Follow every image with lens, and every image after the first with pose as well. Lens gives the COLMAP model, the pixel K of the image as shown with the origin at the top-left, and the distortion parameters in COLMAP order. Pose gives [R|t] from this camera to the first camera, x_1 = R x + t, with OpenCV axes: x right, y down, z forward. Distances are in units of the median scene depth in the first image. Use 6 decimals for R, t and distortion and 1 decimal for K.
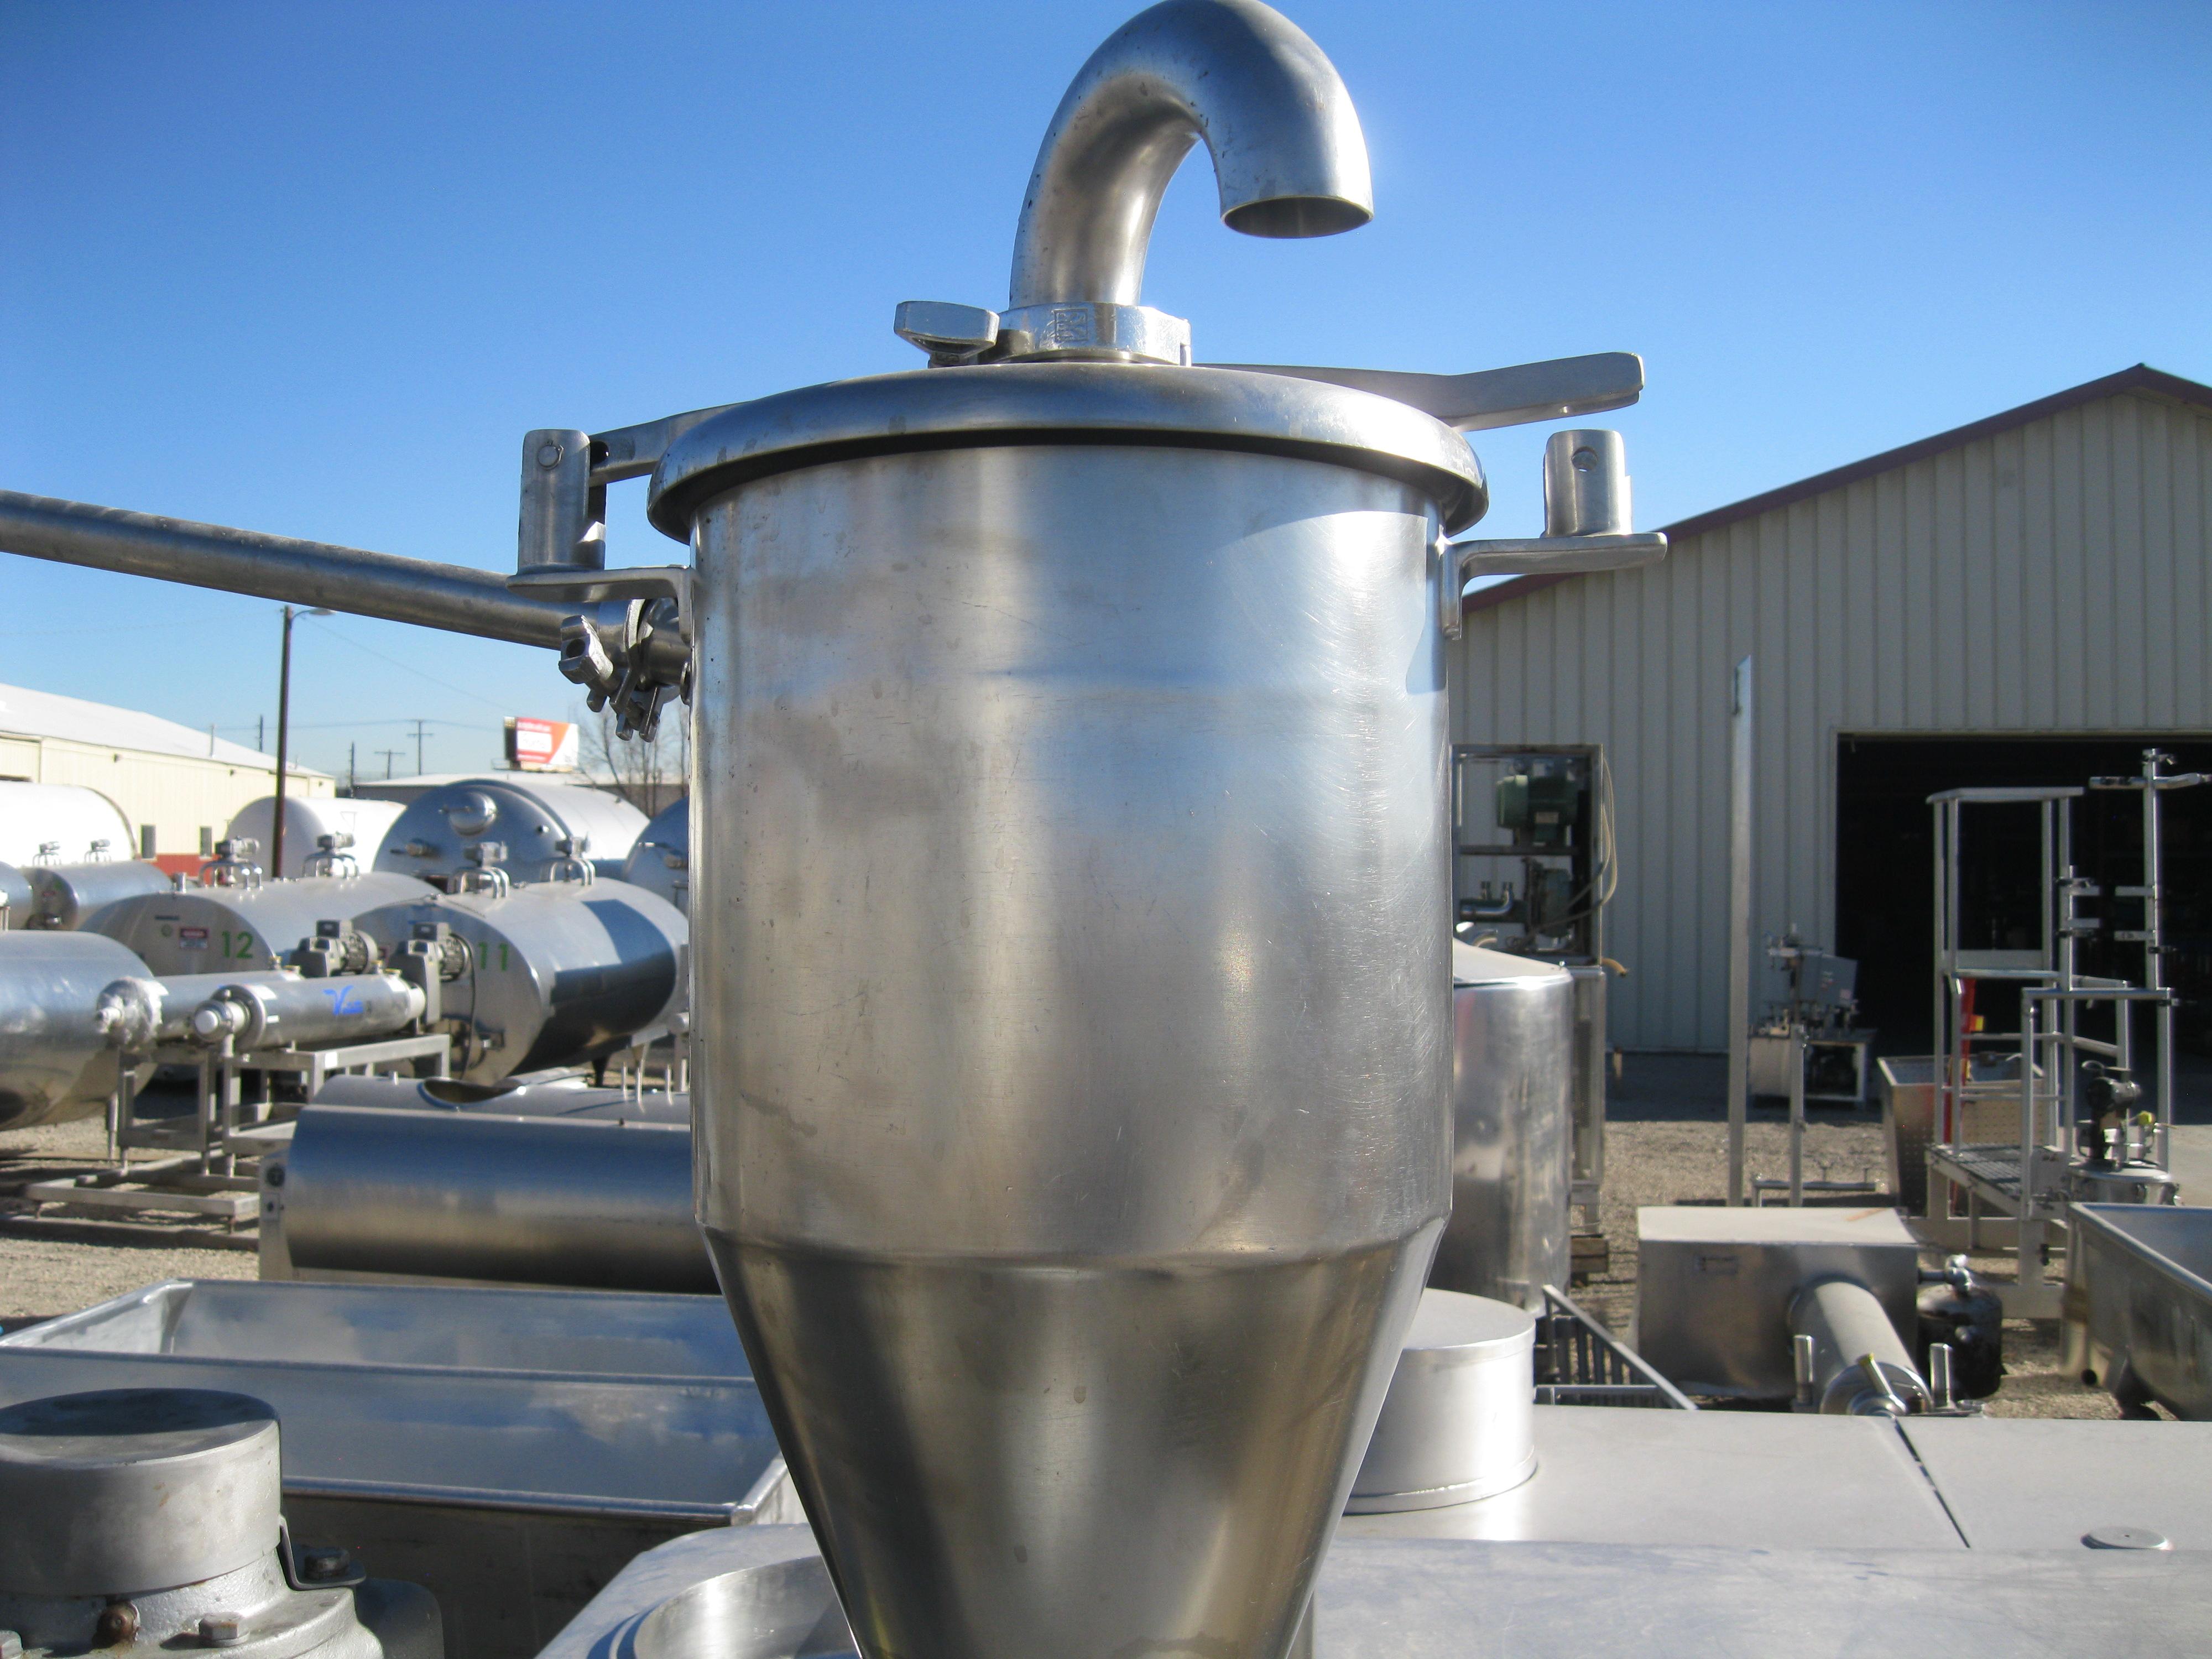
lens RADIAL K [[2248.8, 0, 1046.5], [0, 2248.8, 860.3], [0, 0, 1]] dist [-0.104875, 0.000000]
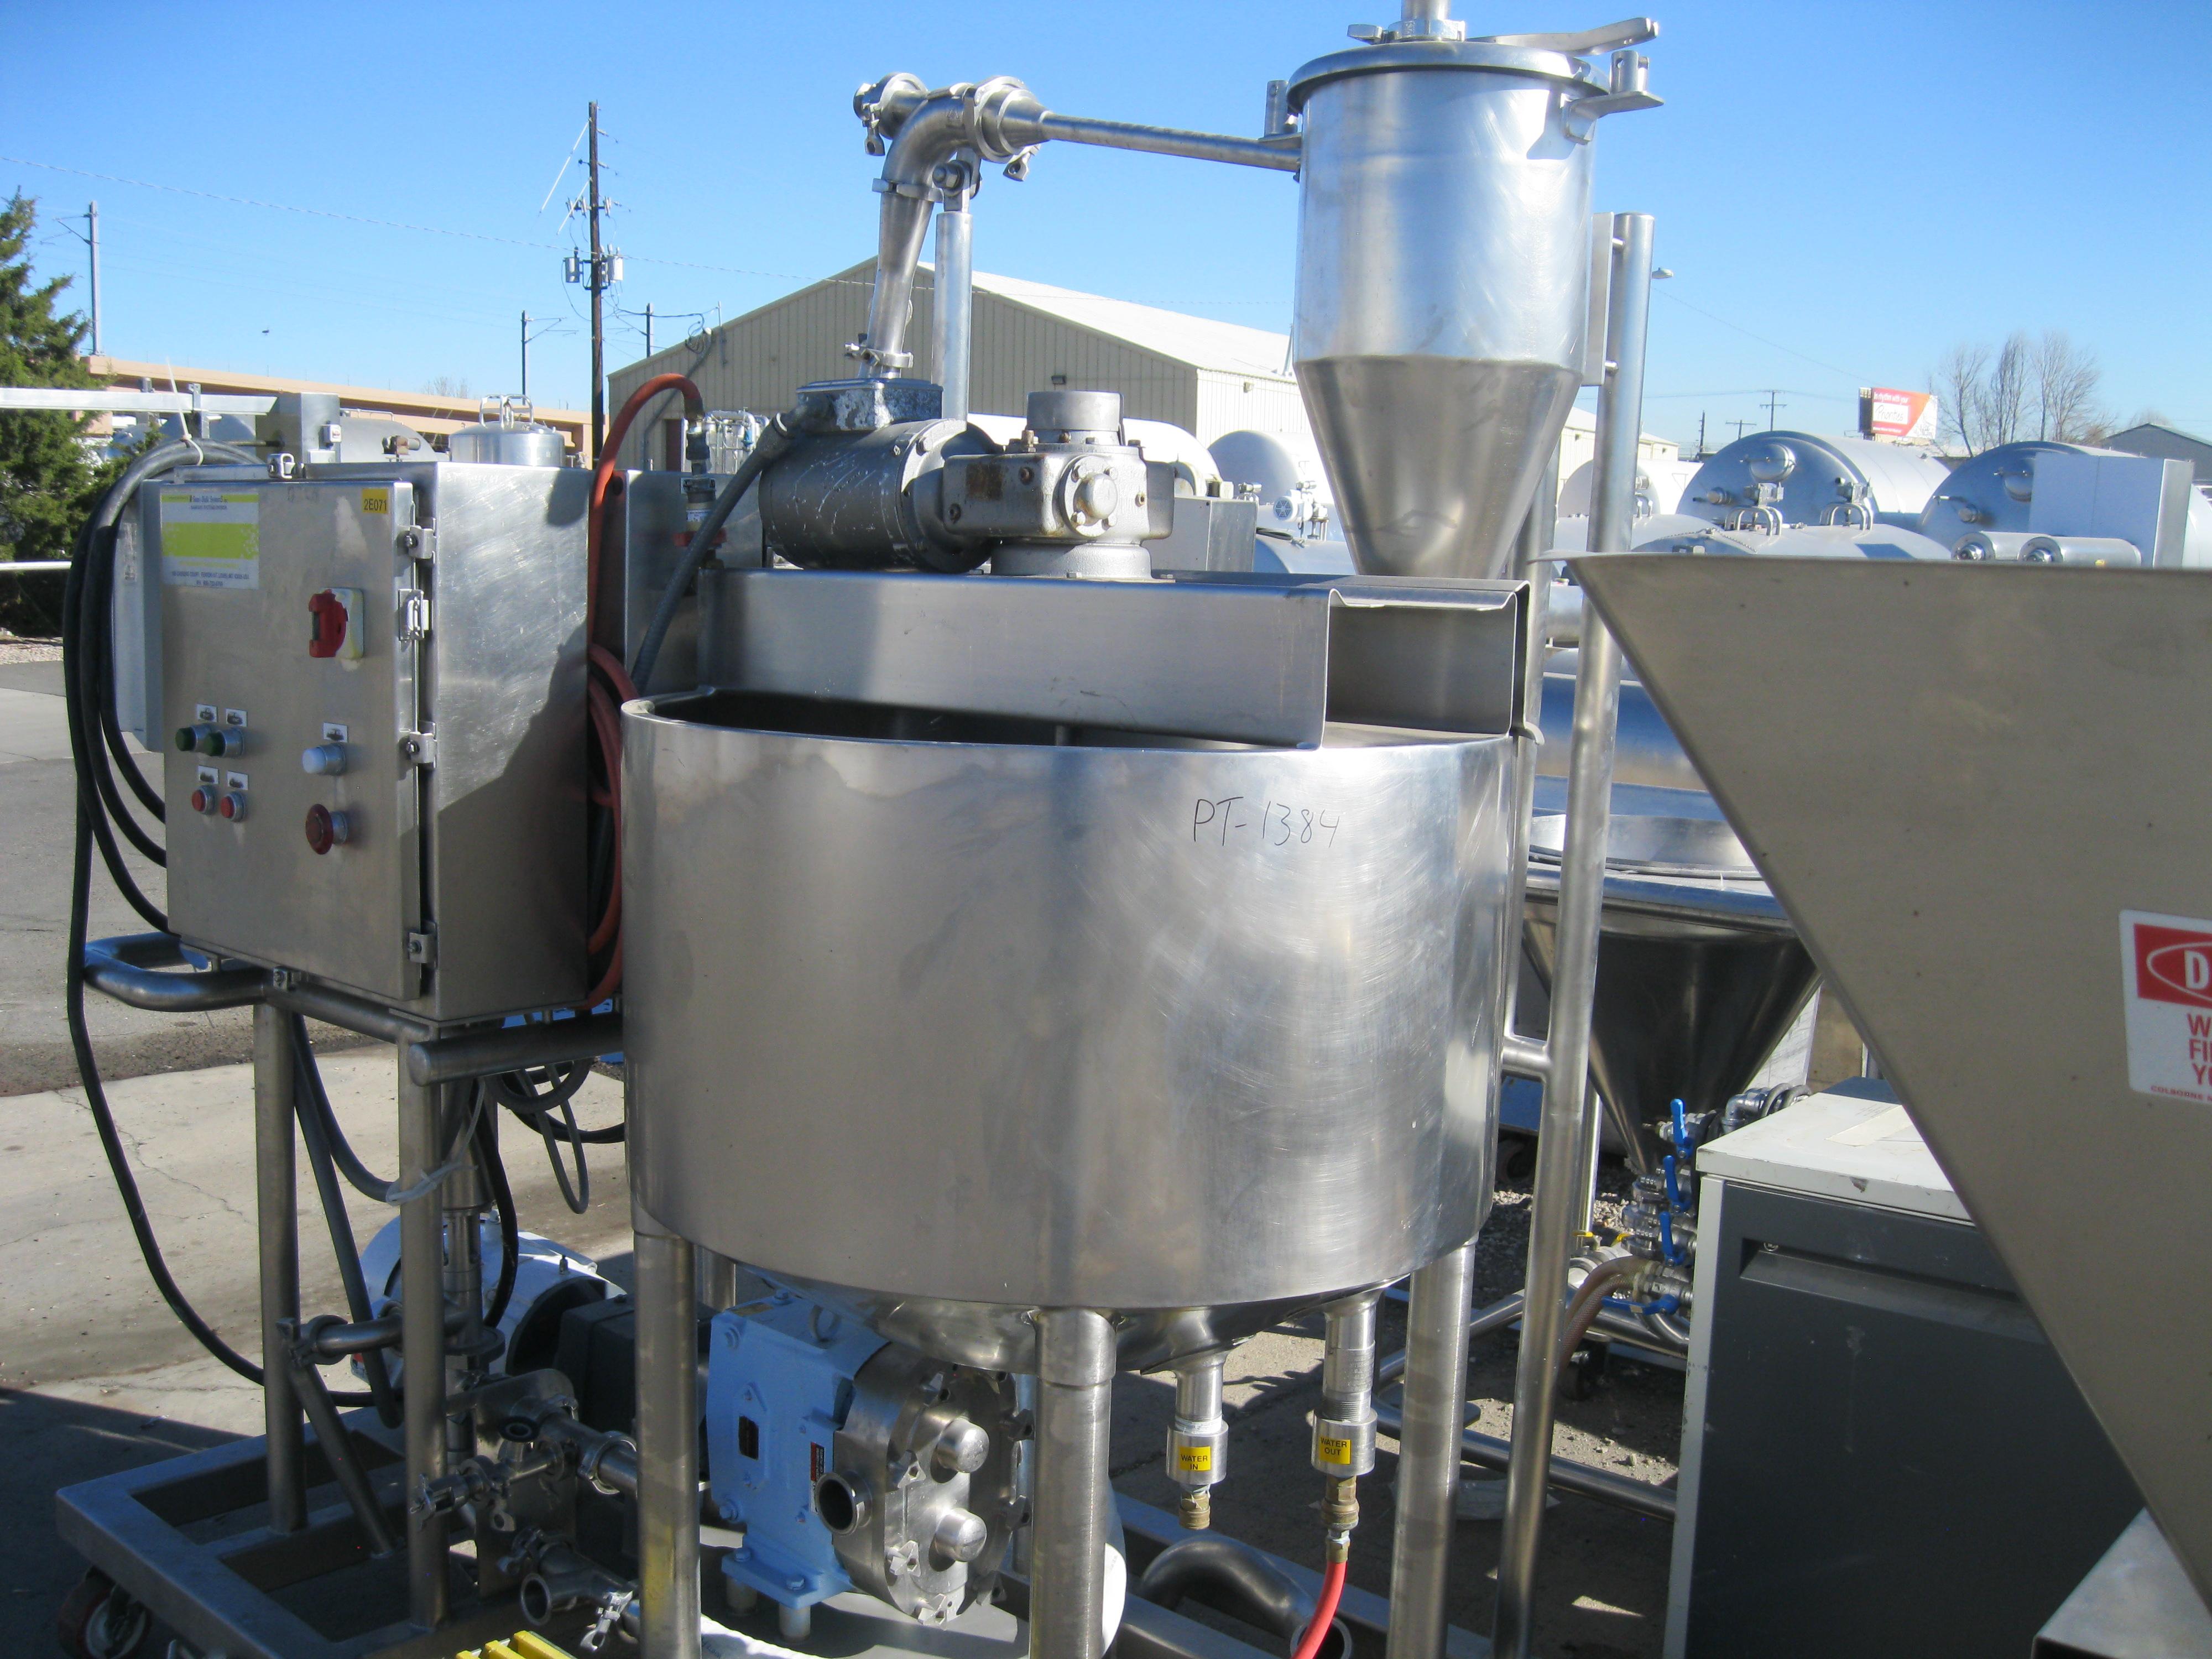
lens RADIAL K [[2248.8, 0, 1069.7], [0, 2248.8, 848.1], [0, 0, 1]] dist [-0.104875, 0.000000]
pose [[0.837170, 0.098329, -0.538031, 0.084285], [-0.022412, 0.989048, 0.145883, 0.025409], [0.546483, -0.110071, 0.830205, -0.109306]]
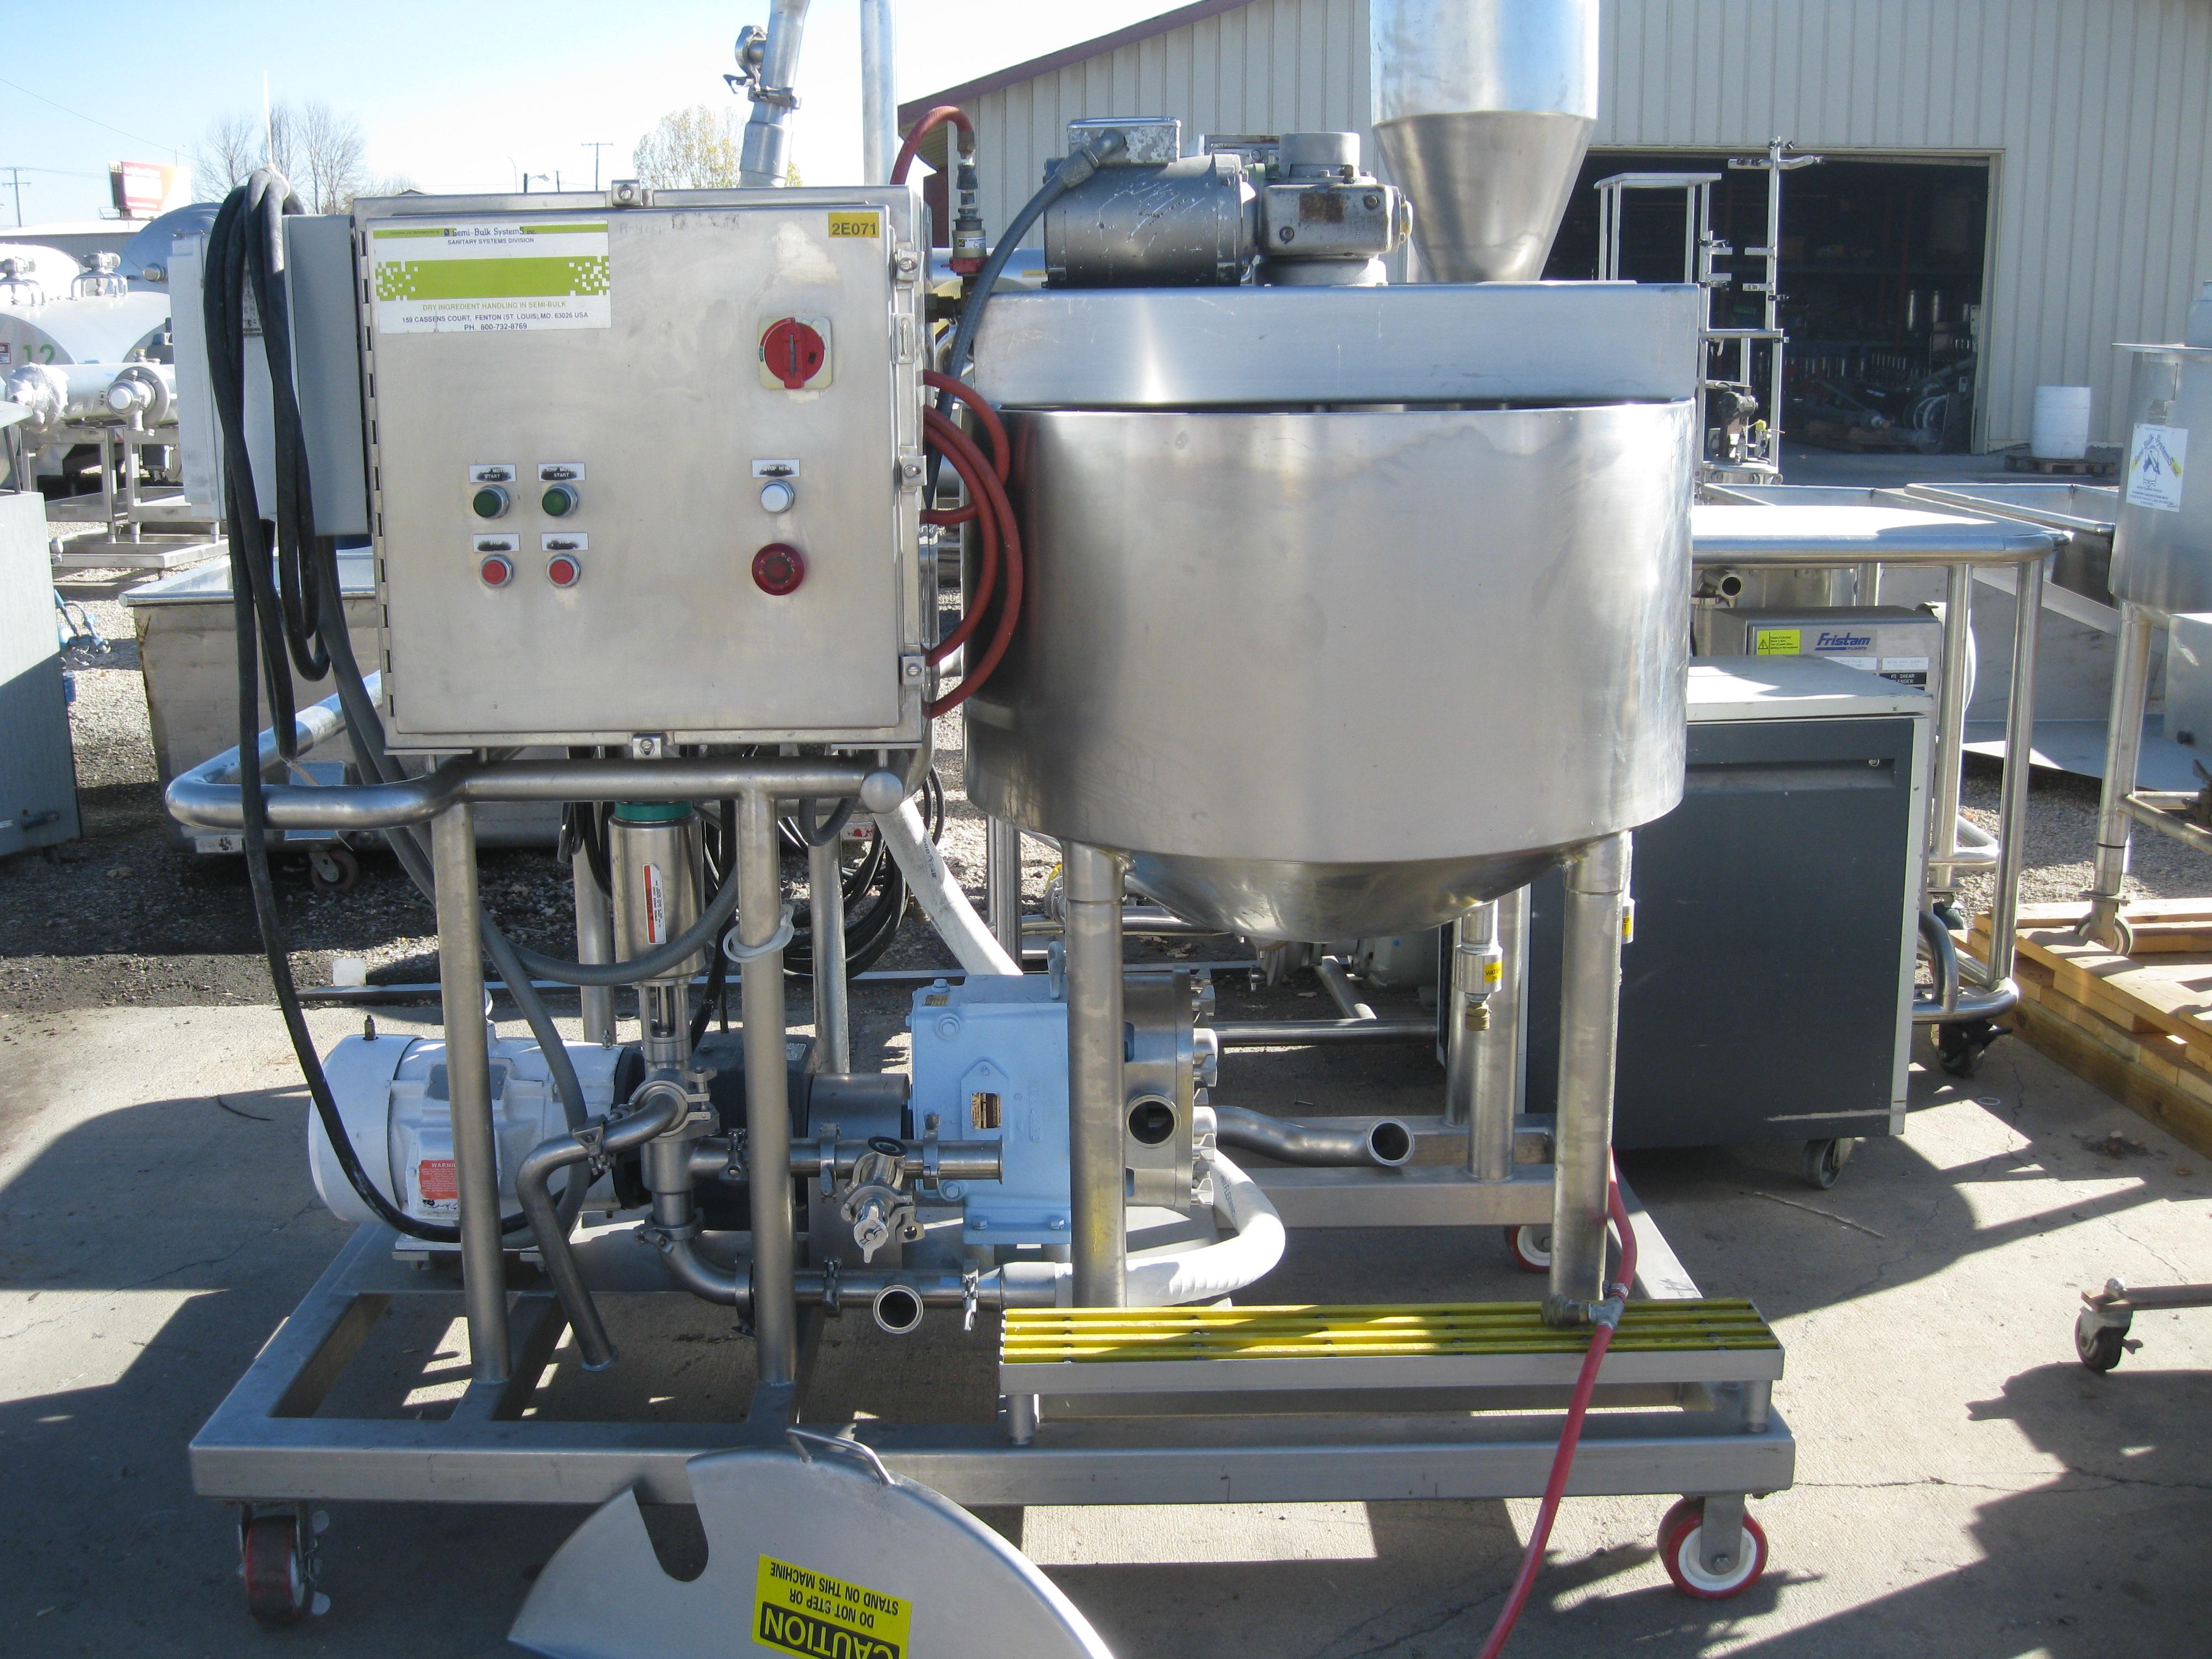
lens RADIAL K [[2248.8, 0, 1048.1], [0, 2248.8, 825.7], [0, 0, 1]] dist [-0.104875, 0.000000]
pose [[0.986960, -0.045354, 0.154447, -0.091362], [0.009067, 0.973626, 0.227968, 0.031851], [-0.160713, -0.223595, 0.961341, -0.177827]]
